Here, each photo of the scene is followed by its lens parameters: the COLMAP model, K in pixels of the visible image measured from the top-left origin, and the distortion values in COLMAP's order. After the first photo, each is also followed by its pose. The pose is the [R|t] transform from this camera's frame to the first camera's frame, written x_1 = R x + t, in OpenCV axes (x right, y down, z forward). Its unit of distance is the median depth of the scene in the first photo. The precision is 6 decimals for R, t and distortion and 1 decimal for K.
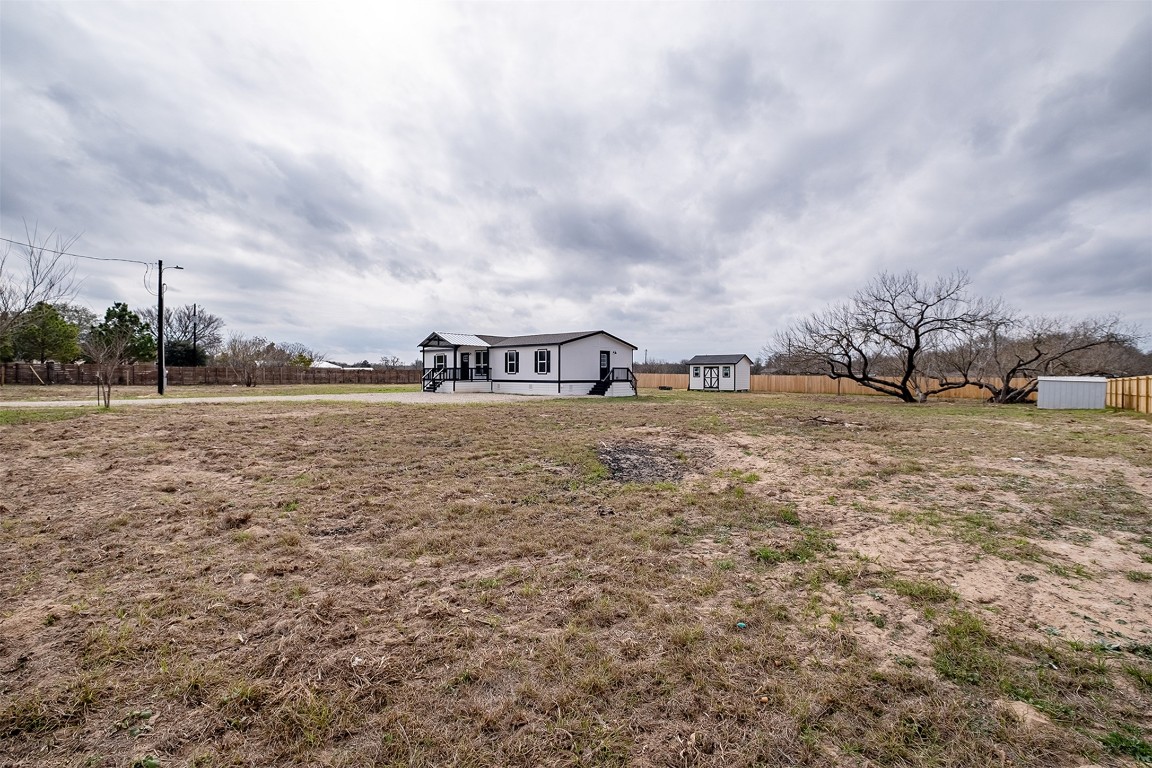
lens RADIAL K [[501.5, 0, 568.9], [0, 501.5, 377.0], [0, 0, 1]] dist [0.002214, -0.003481]
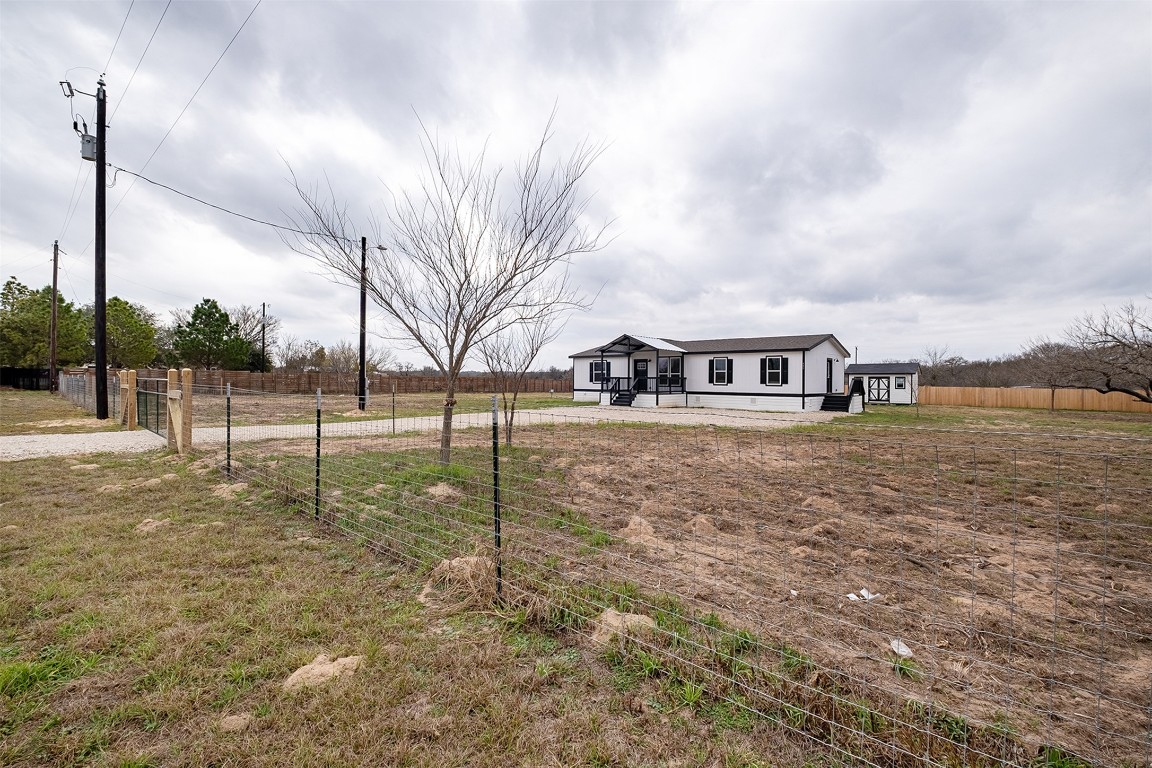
lens RADIAL K [[501.5, 0, 570.1], [0, 501.5, 386.7], [0, 0, 1]] dist [0.002214, -0.003481]
pose [[0.999864, 0.005490, 0.015533, -0.364138], [-0.005581, 0.999968, 0.005798, -0.006706], [-0.015501, -0.005884, 0.999863, 0.159406]]
